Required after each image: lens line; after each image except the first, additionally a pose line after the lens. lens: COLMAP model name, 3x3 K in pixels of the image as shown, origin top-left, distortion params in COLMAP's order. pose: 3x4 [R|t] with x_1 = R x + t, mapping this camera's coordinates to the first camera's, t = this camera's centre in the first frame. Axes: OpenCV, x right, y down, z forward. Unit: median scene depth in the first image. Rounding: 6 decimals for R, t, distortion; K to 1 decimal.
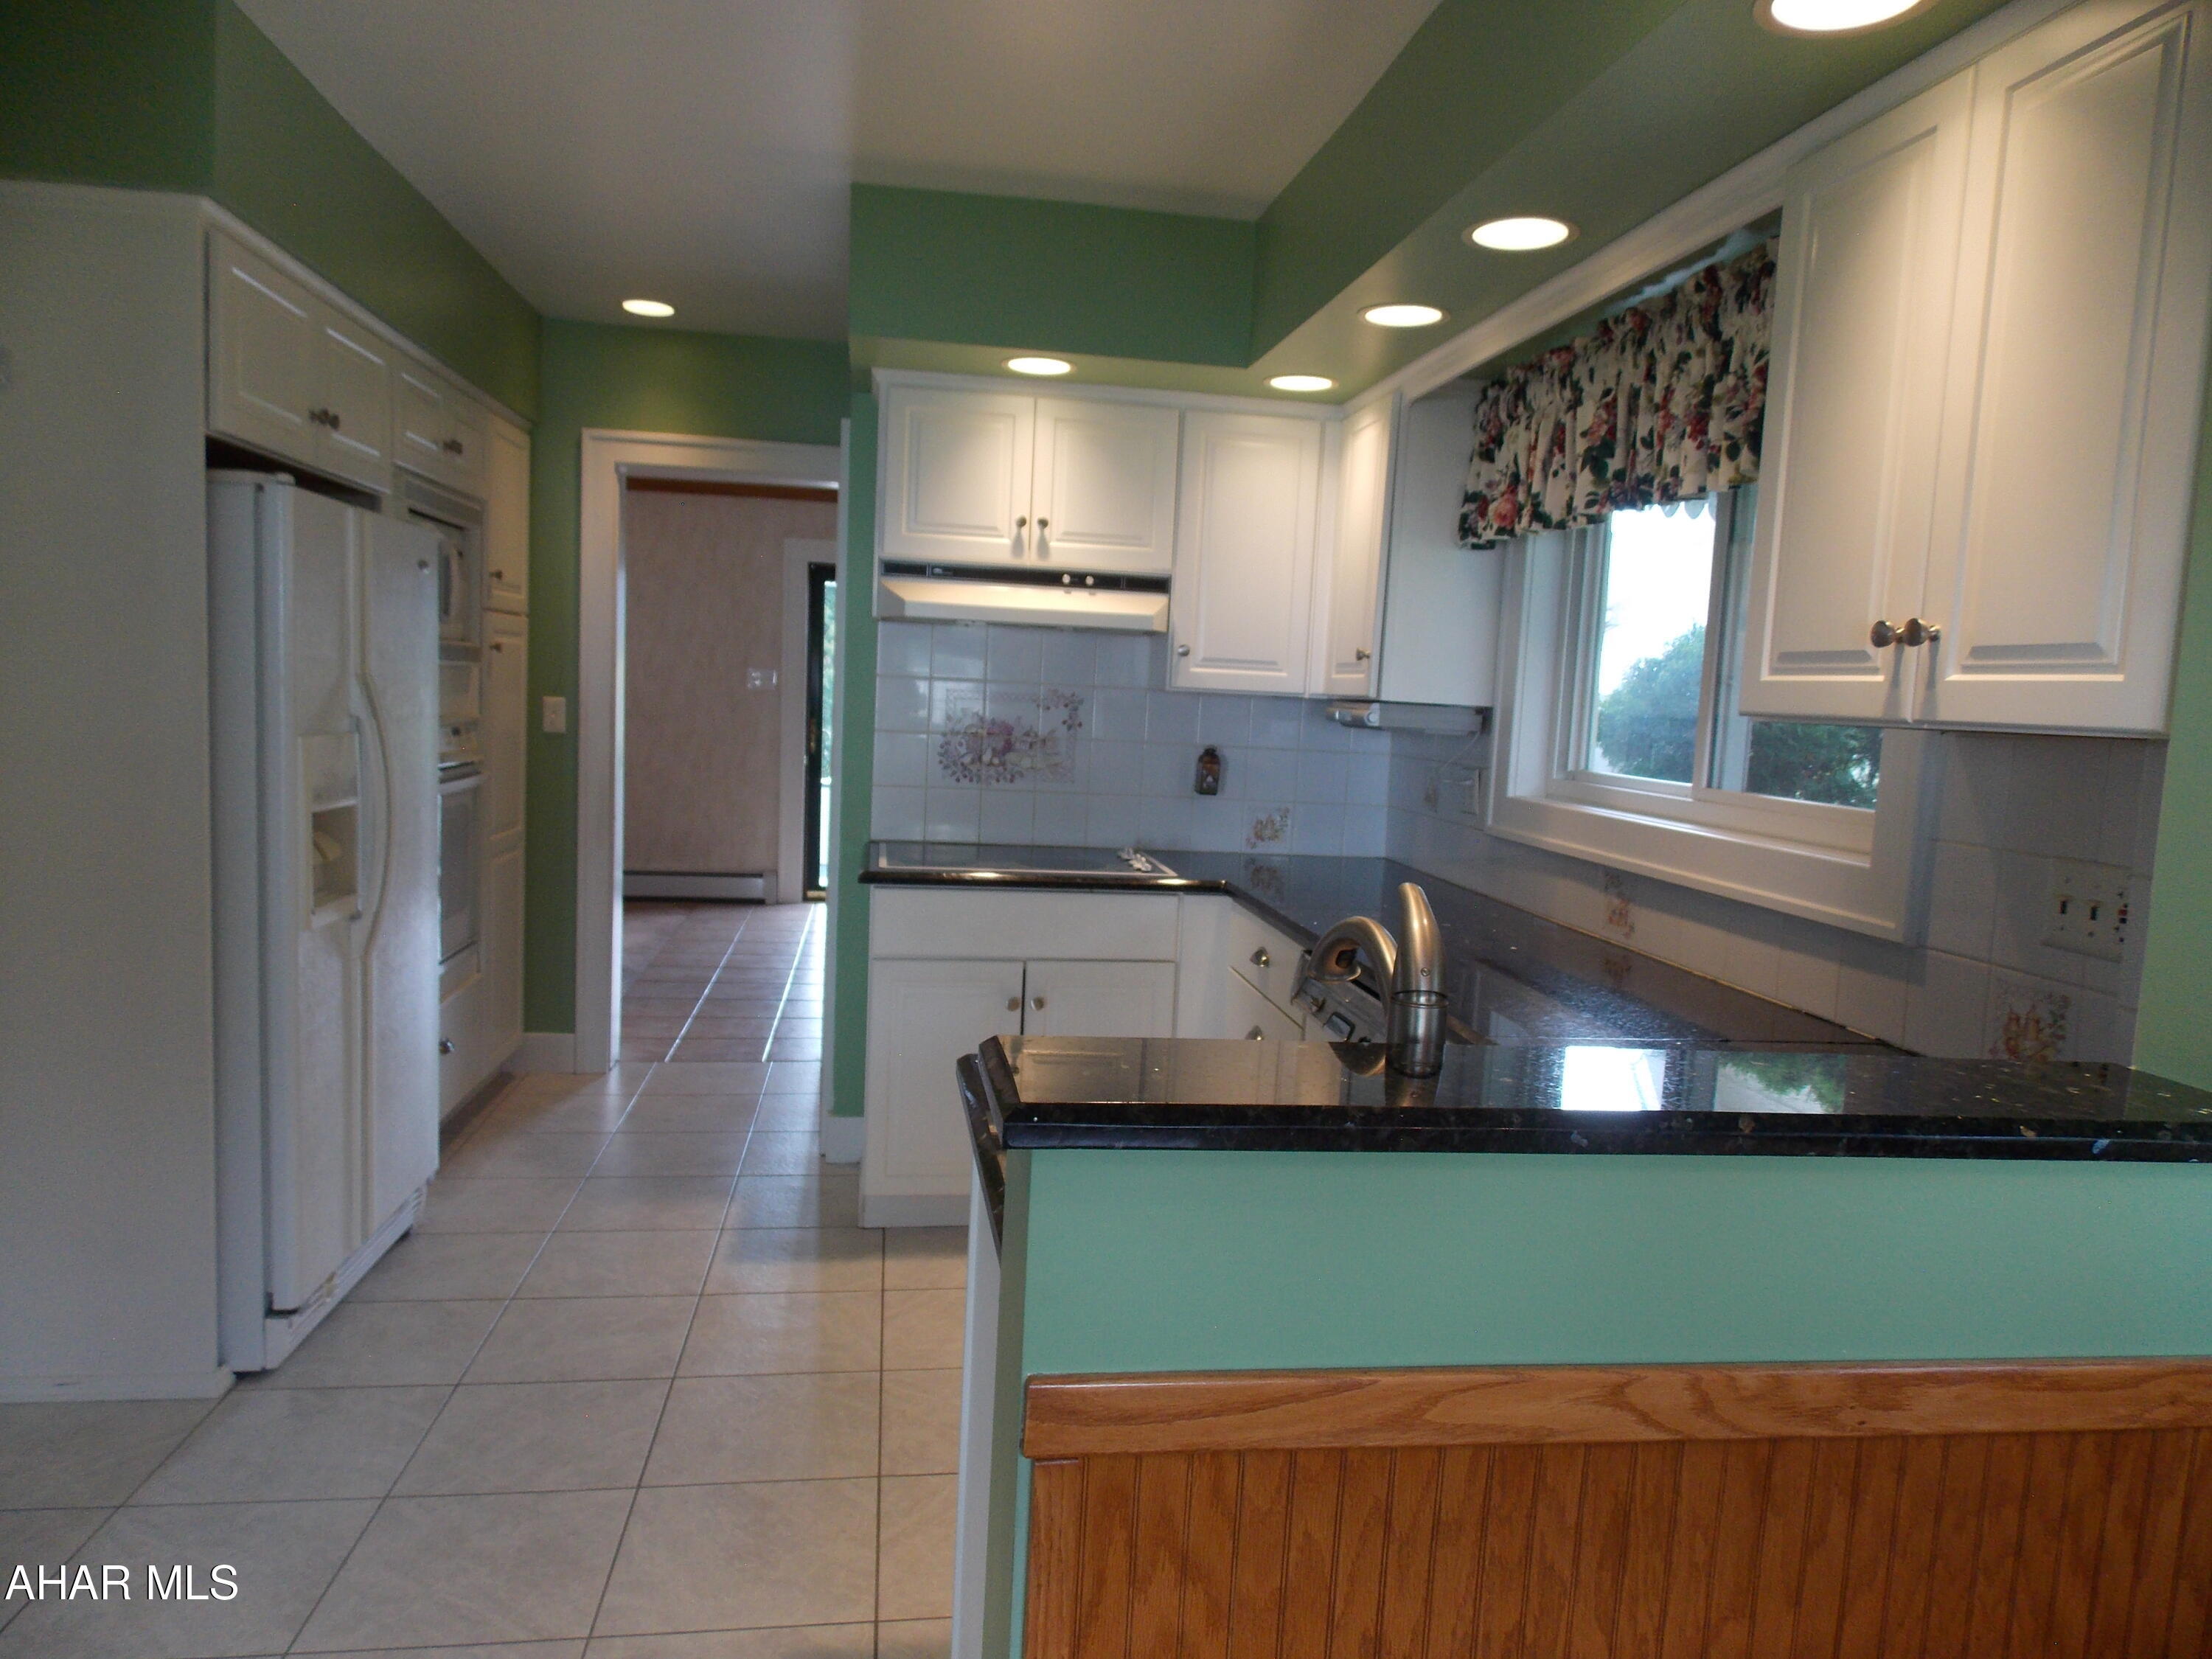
lens RADIAL K [[1453.0, 0, 1127.0], [0, 1453.0, 820.0], [0, 0, 1]] dist [0.010098, -0.006170]
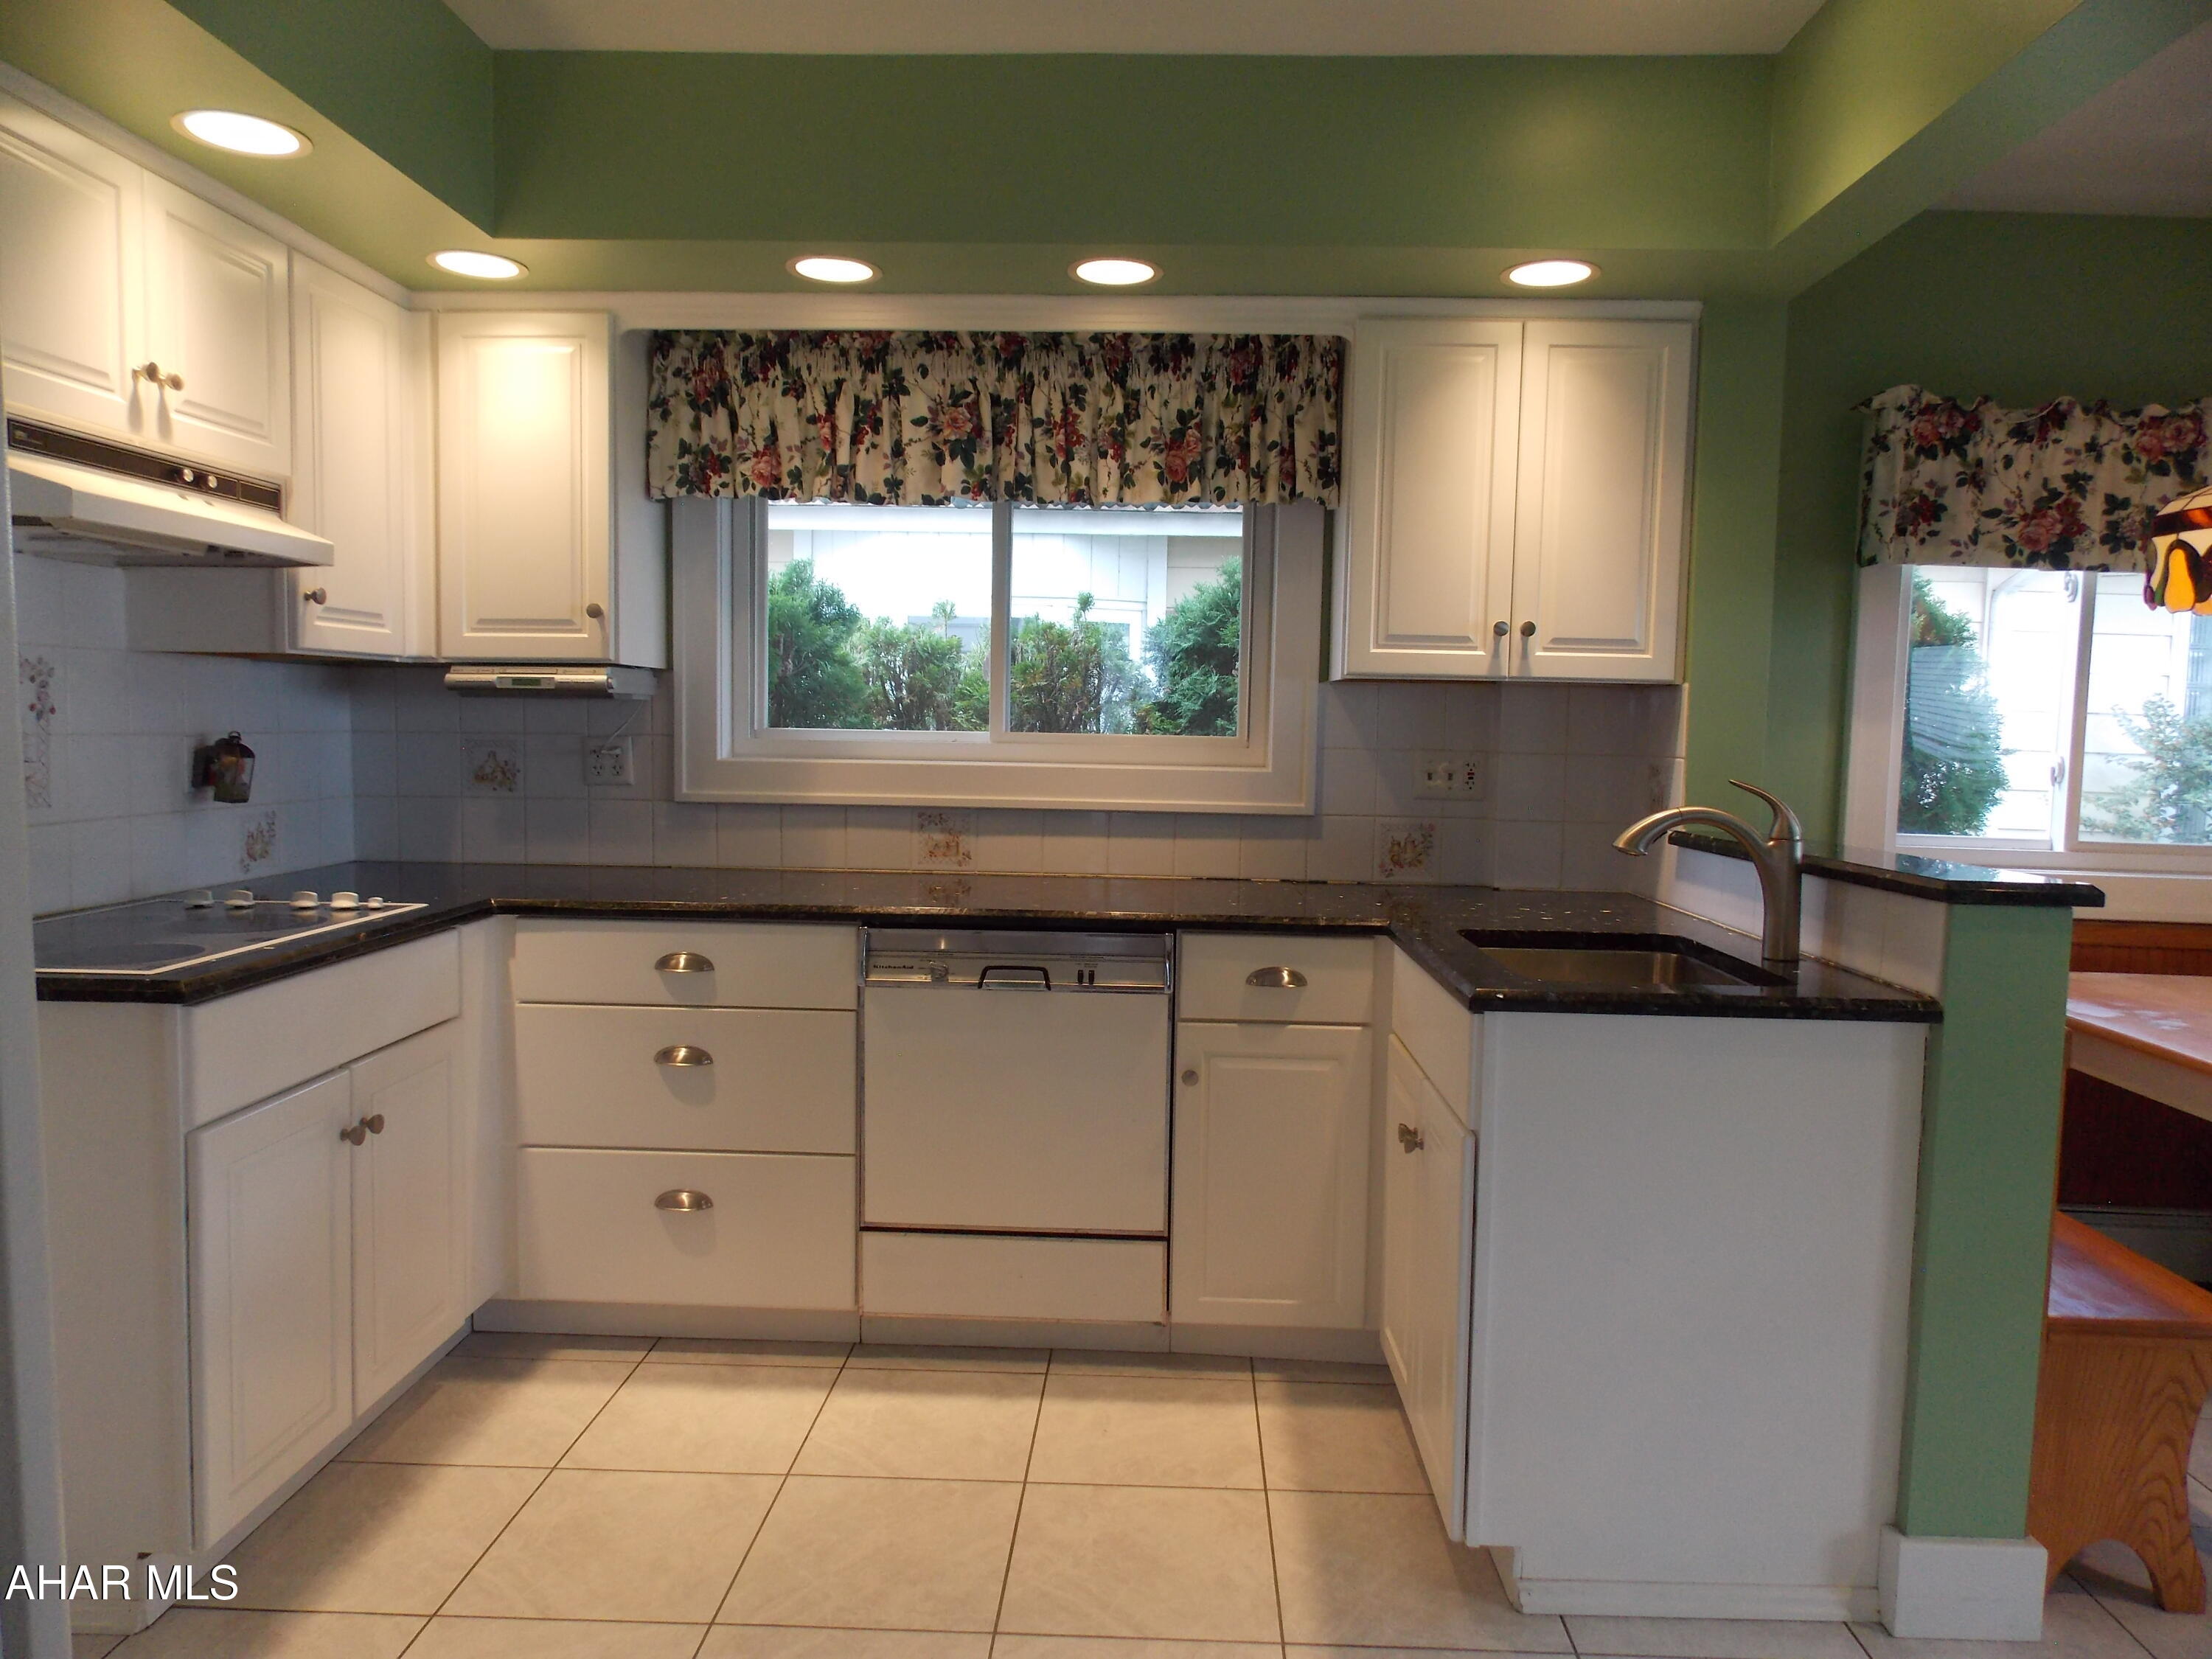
lens RADIAL K [[1453.0, 0, 1106.0], [0, 1453.0, 810.2], [0, 0, 1]] dist [0.010098, -0.006170]
pose [[0.196187, -0.117724, 0.973474, -0.951391], [0.078365, 0.991474, 0.104108, -0.093830], [-0.977430, 0.055861, 0.203739, 0.801537]]
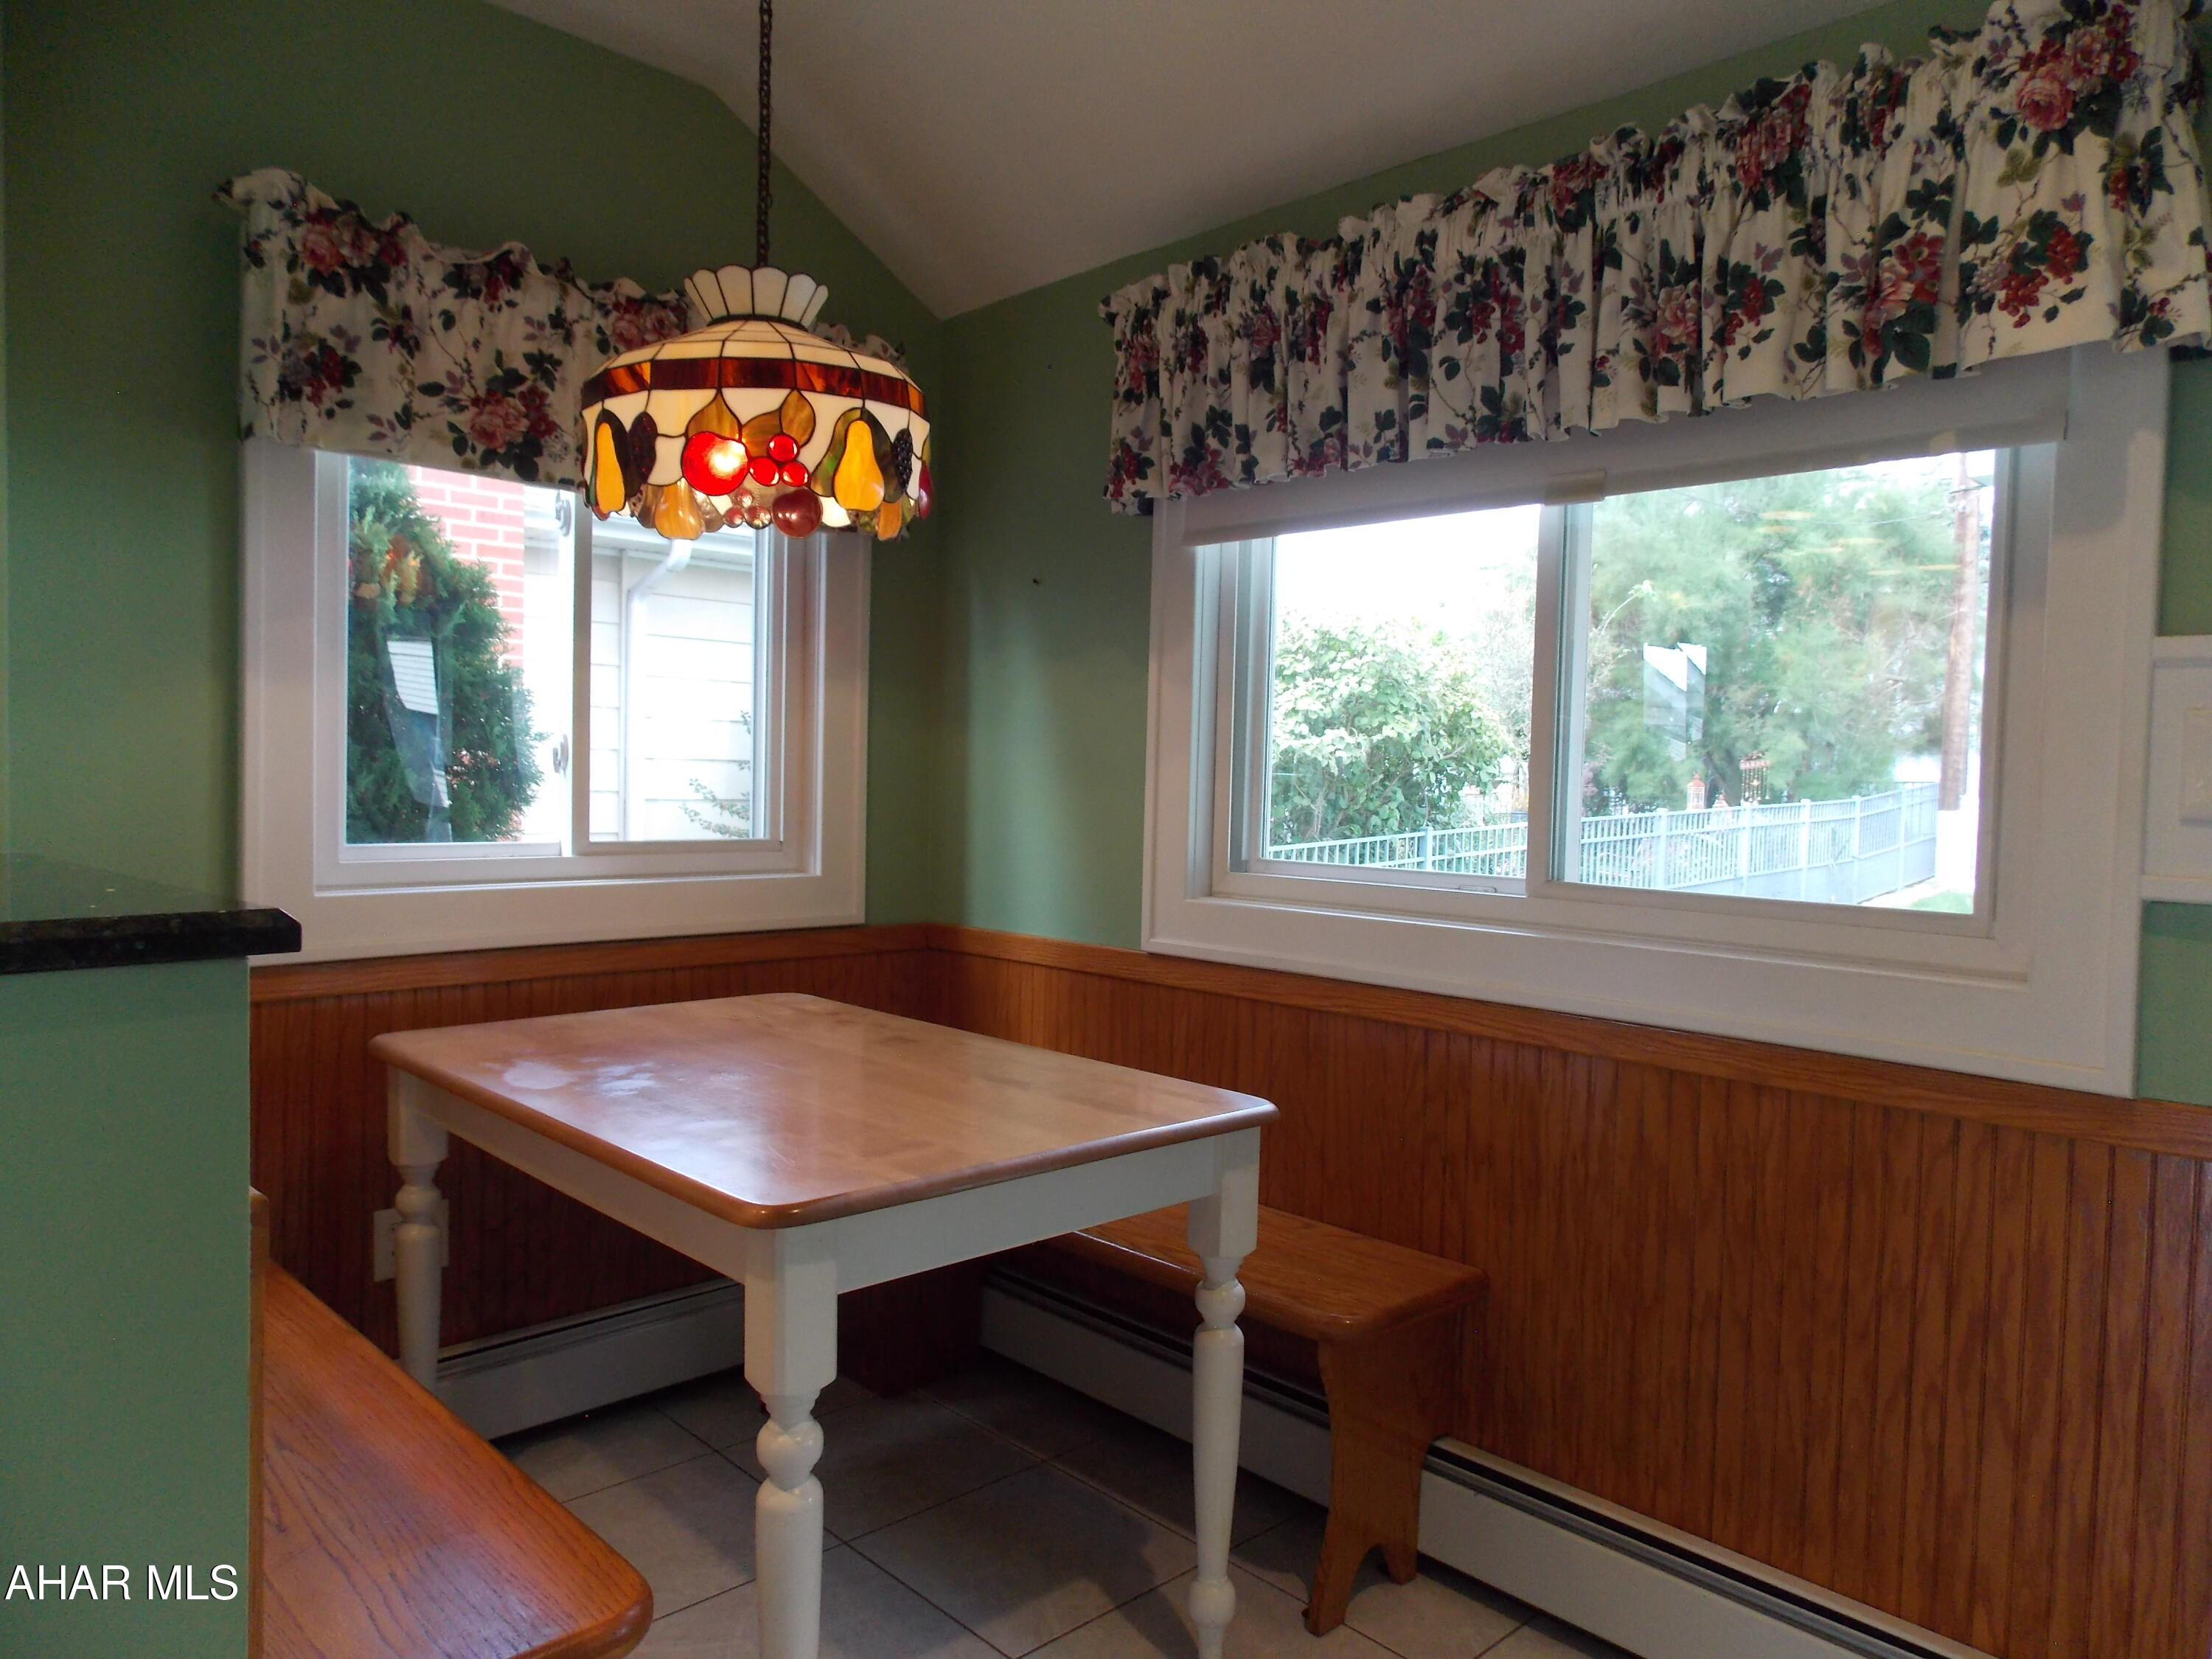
lens RADIAL K [[1453.0, 0, 1113.0], [0, 1453.0, 815.5], [0, 0, 1]] dist [0.010098, -0.006170]
pose [[-0.567798, -0.091656, 0.818049, -0.508678], [0.026990, 0.991175, 0.129787, 0.005039], [-0.822725, 0.095772, -0.560313, 0.452588]]
